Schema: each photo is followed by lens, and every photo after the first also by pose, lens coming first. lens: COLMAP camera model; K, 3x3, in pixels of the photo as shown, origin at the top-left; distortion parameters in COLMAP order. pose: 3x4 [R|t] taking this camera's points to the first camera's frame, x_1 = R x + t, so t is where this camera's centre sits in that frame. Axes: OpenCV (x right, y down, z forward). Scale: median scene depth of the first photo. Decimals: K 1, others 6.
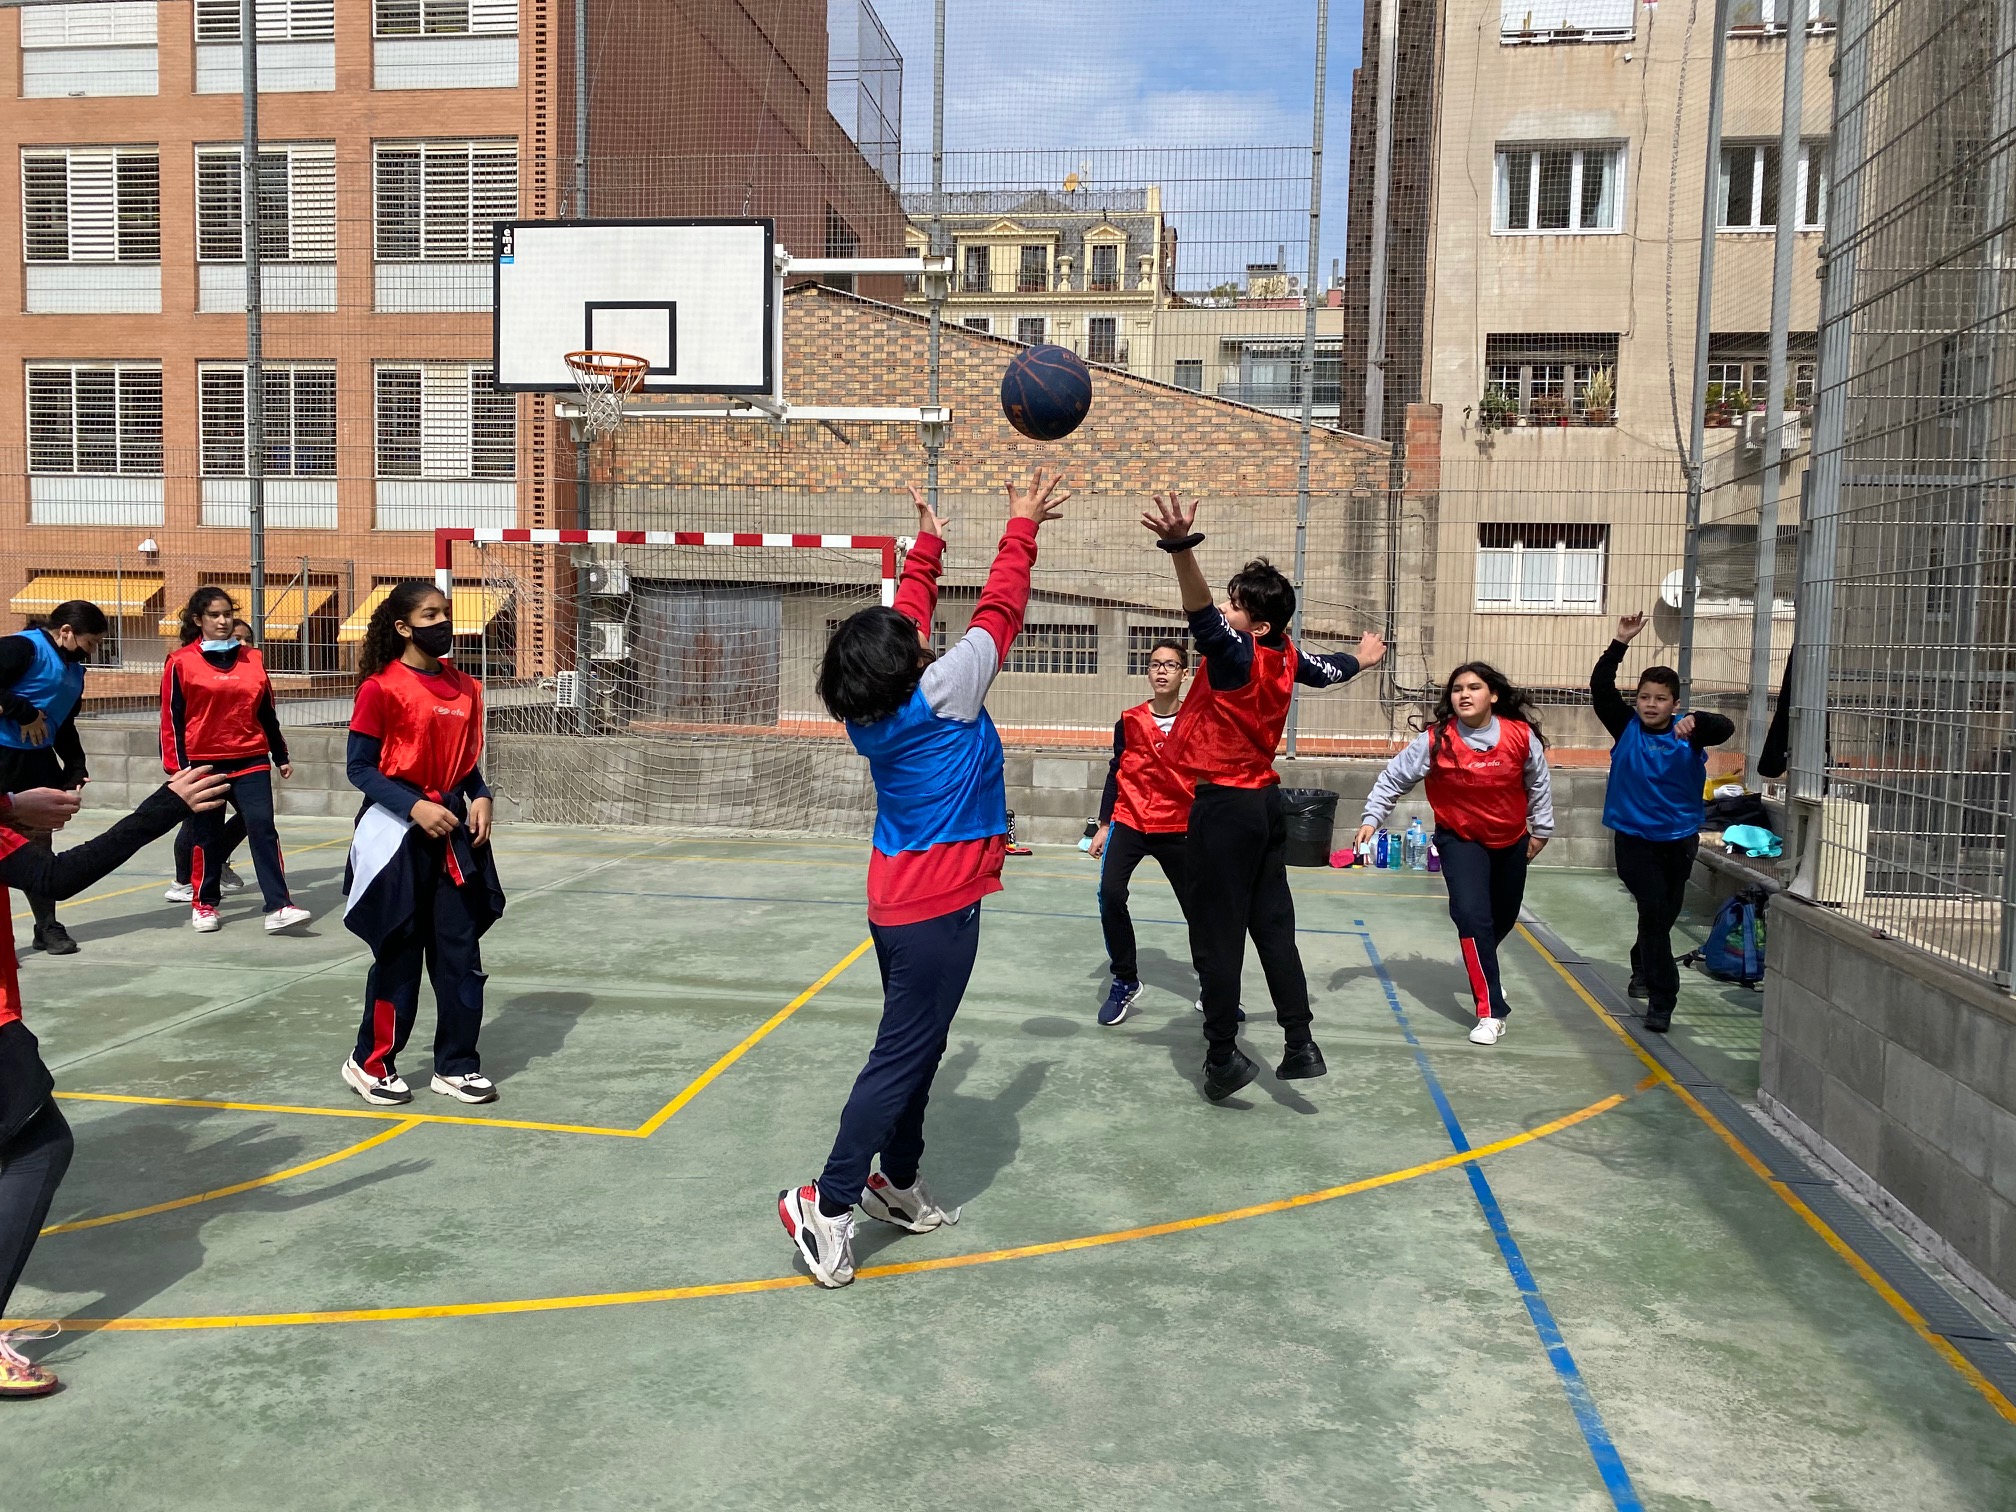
lens RADIAL K [[1545.8, 0, 1023.0], [0, 1545.8, 757.8], [0, 0, 1]] dist [0.023507, -0.028717]
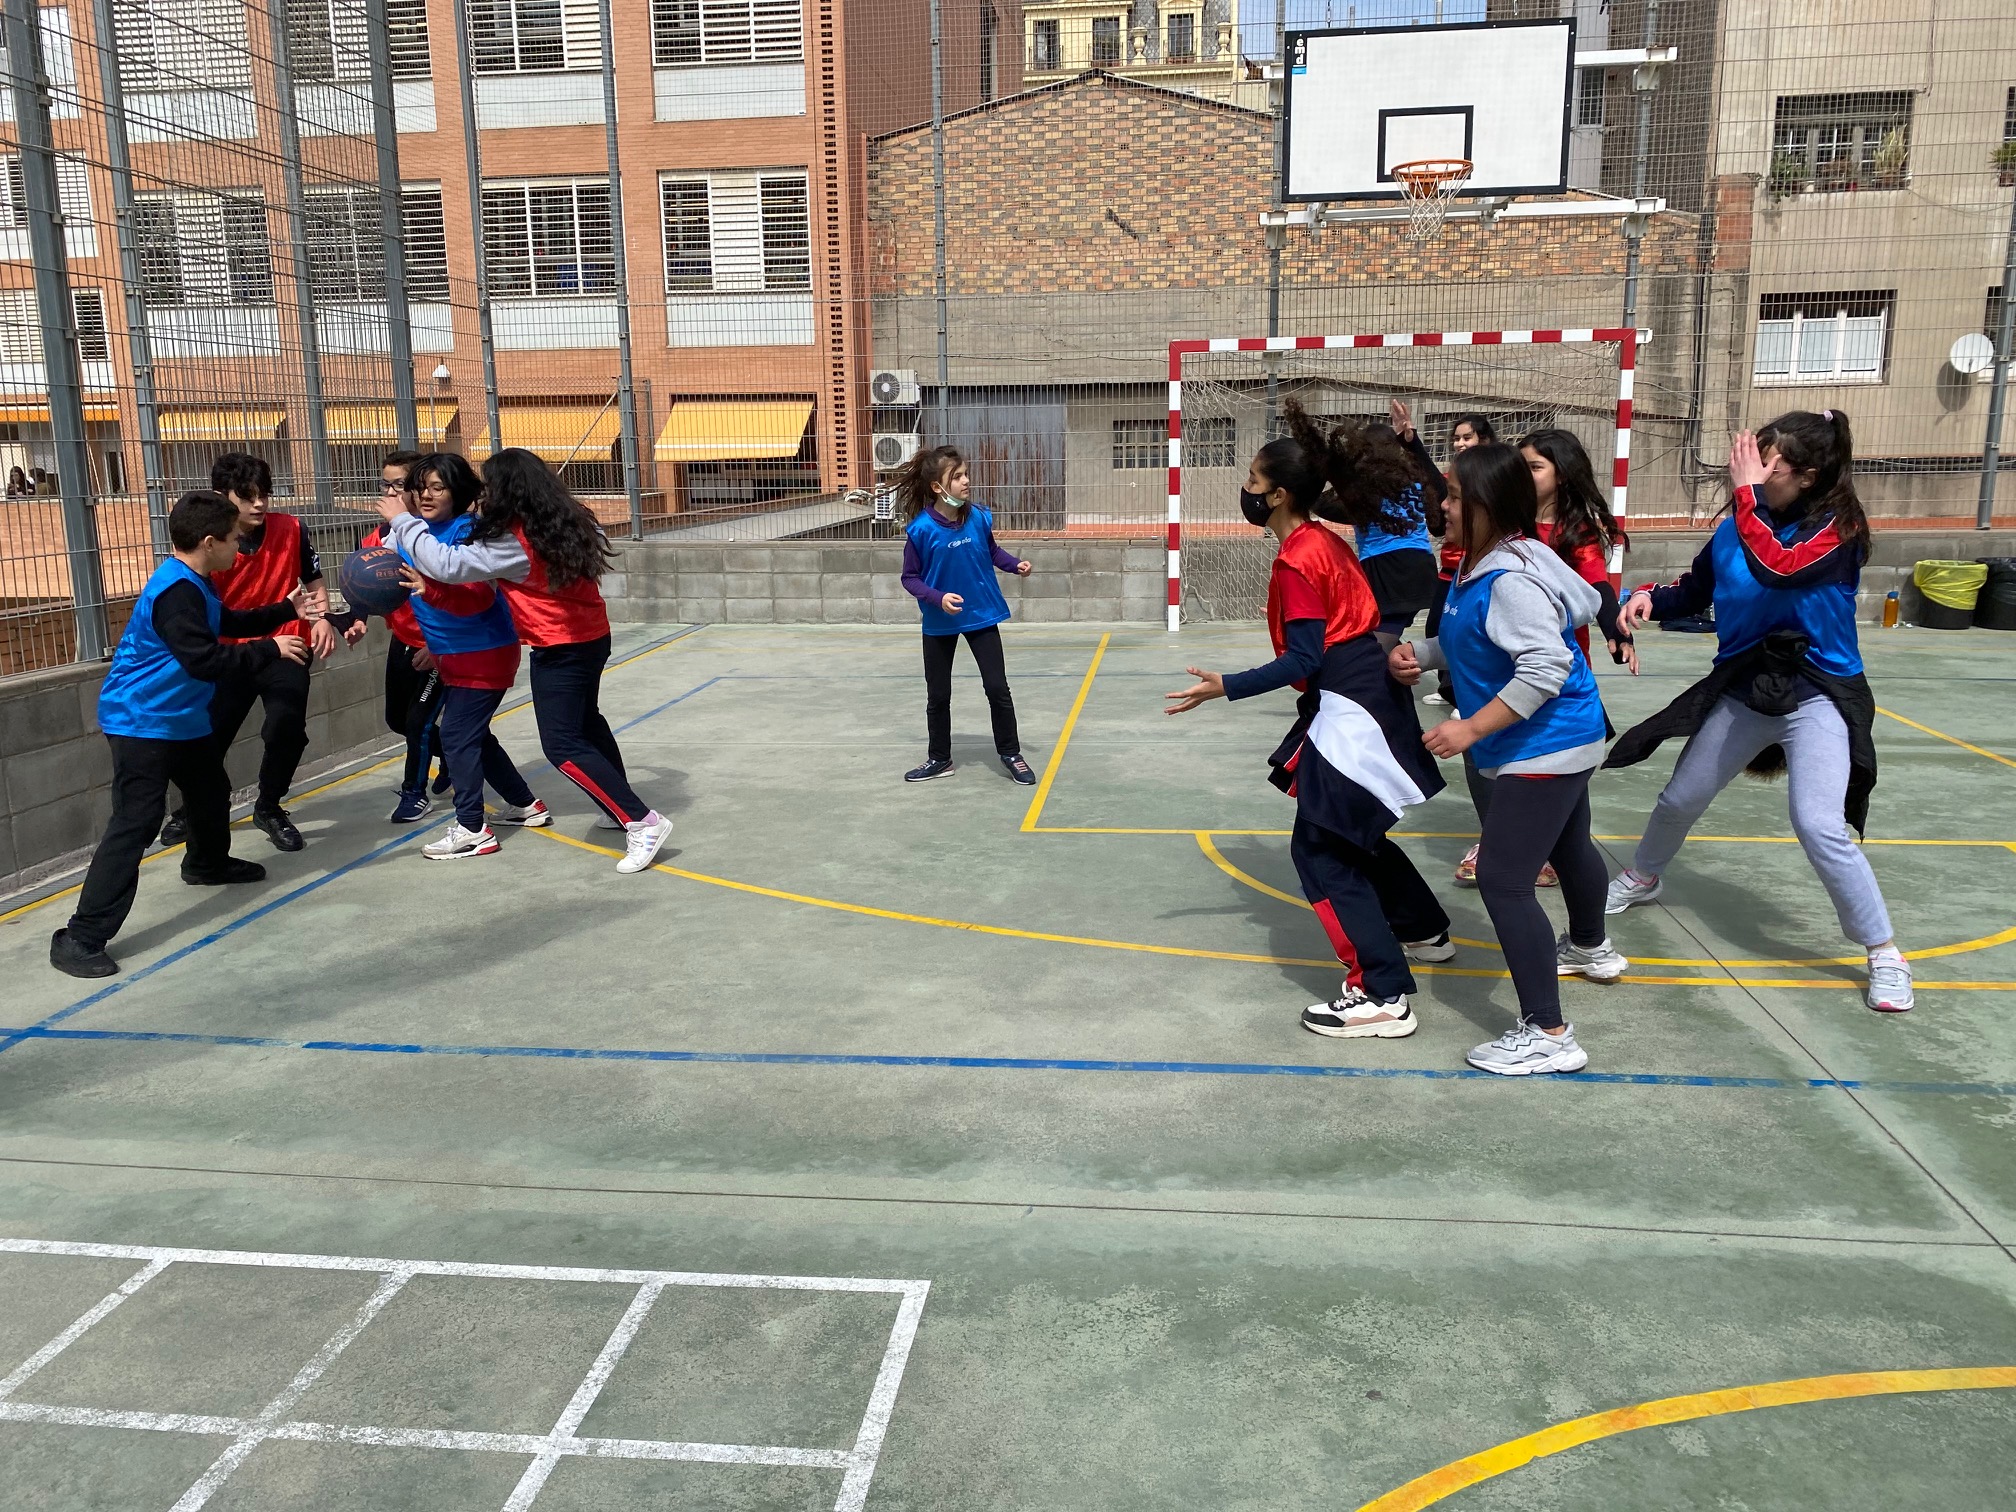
lens RADIAL K [[1545.8, 0, 994.5], [0, 1545.8, 750.1], [0, 0, 1]] dist [0.023507, -0.028717]
pose [[0.999233, -0.038807, -0.005308, -0.212732], [0.039166, 0.991596, 0.123302, -0.003385], [0.000479, -0.123415, 0.992355, -0.029835]]
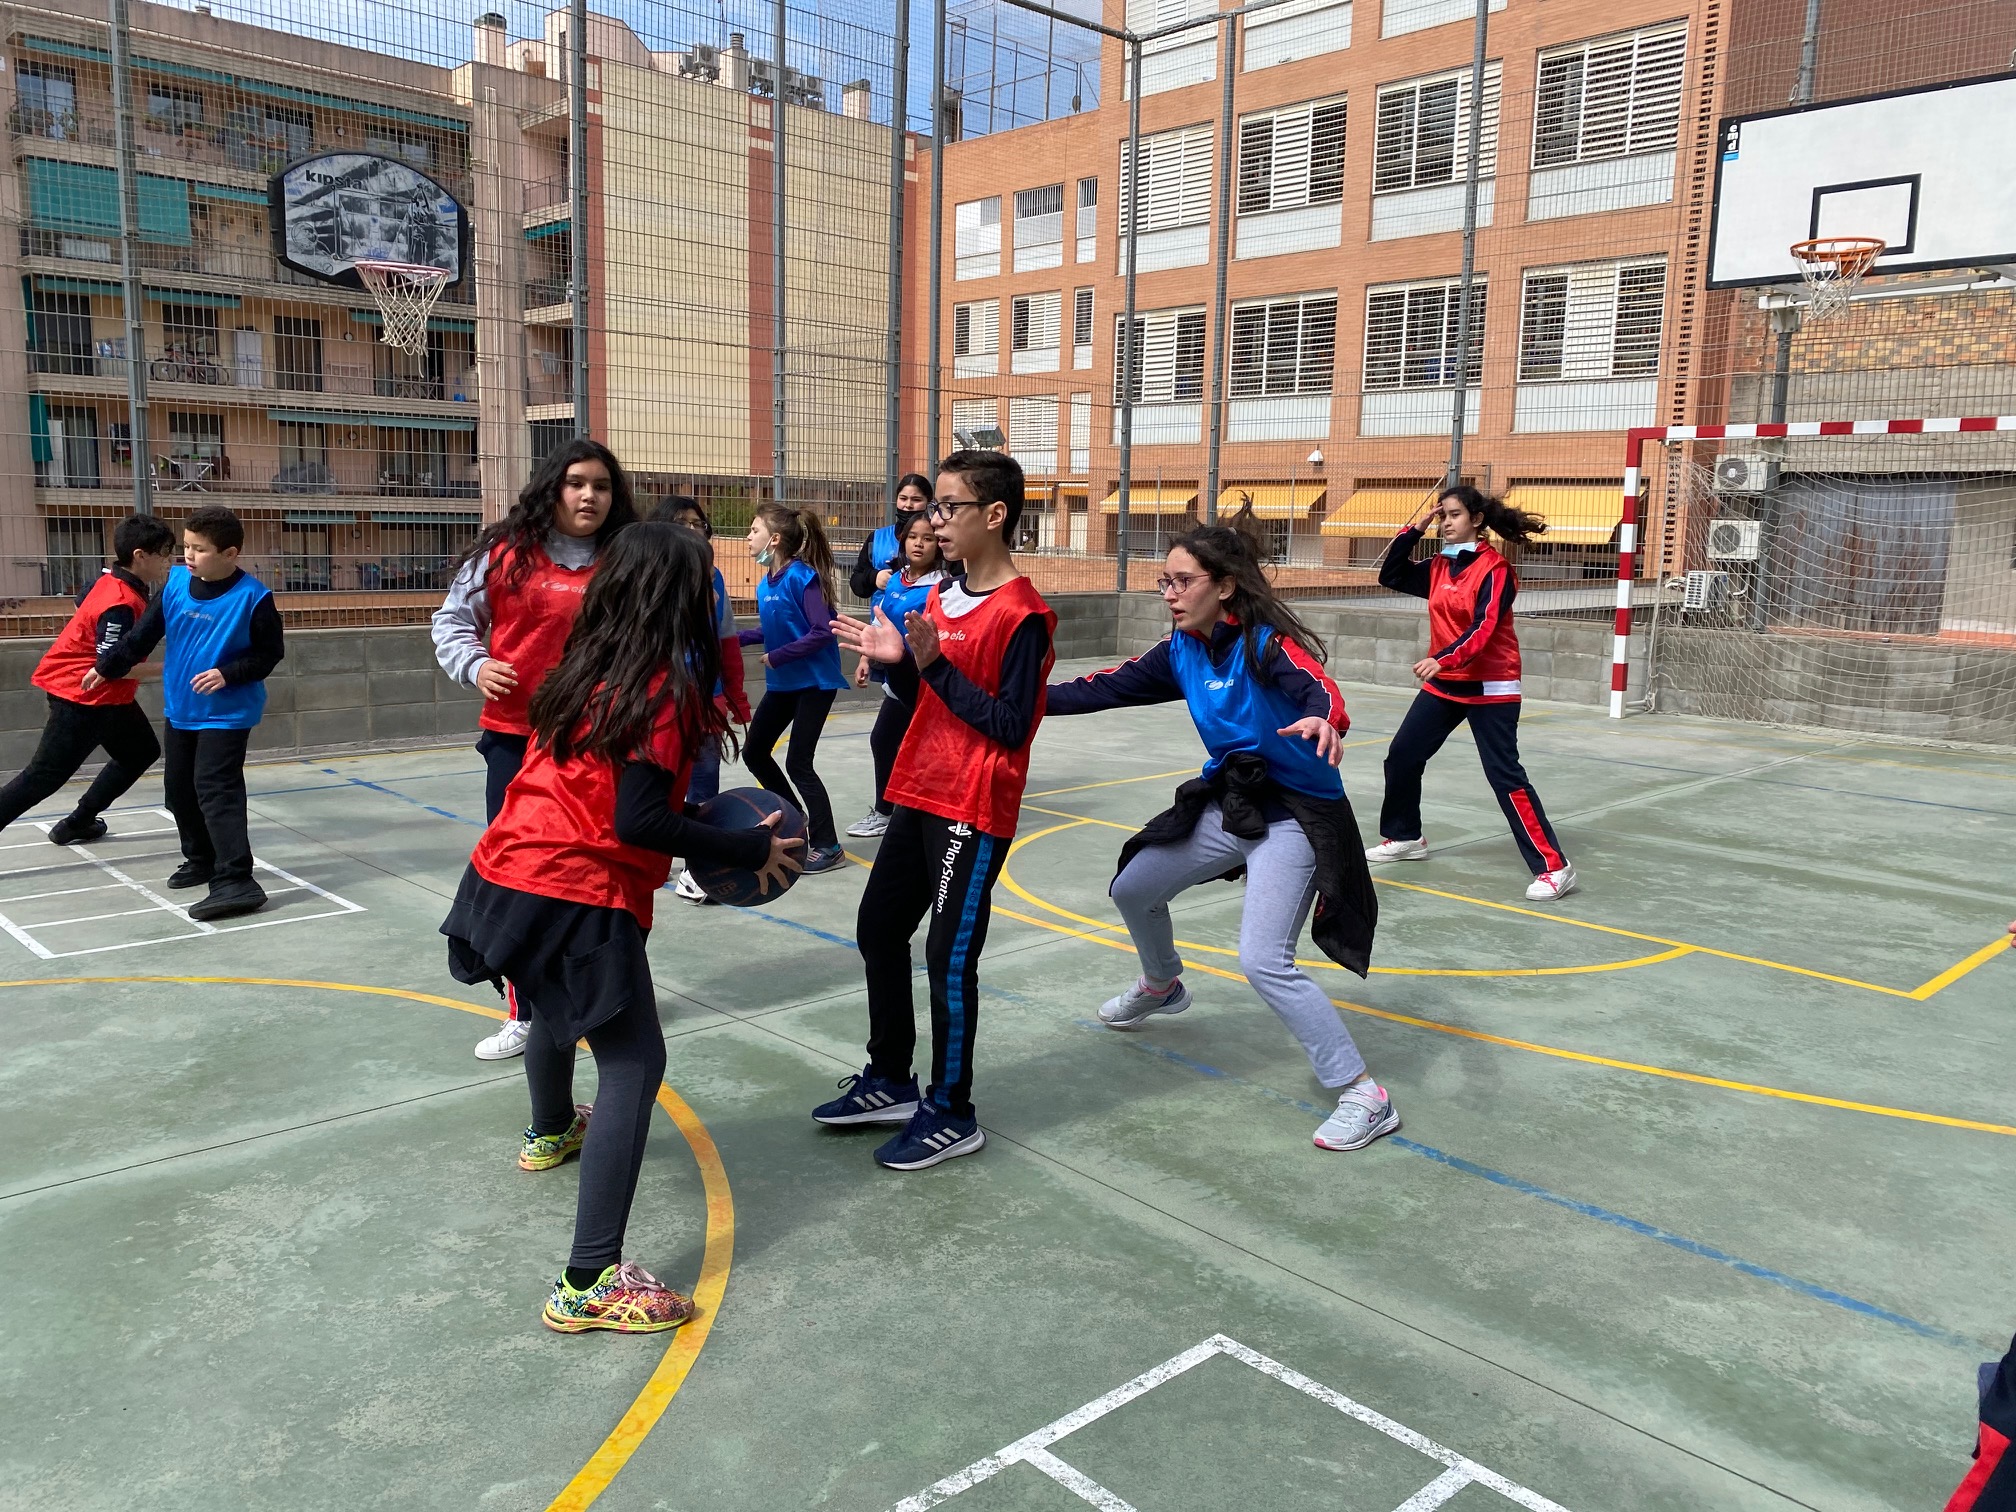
lens RADIAL K [[1545.8, 0, 992.6], [0, 1545.8, 740.9], [0, 0, 1]] dist [0.023507, -0.028717]
pose [[0.773196, 0.082833, -0.628734, -0.014277], [-0.050063, 0.996311, 0.069693, 0.004658], [0.632187, -0.022410, 0.774491, -0.037278]]
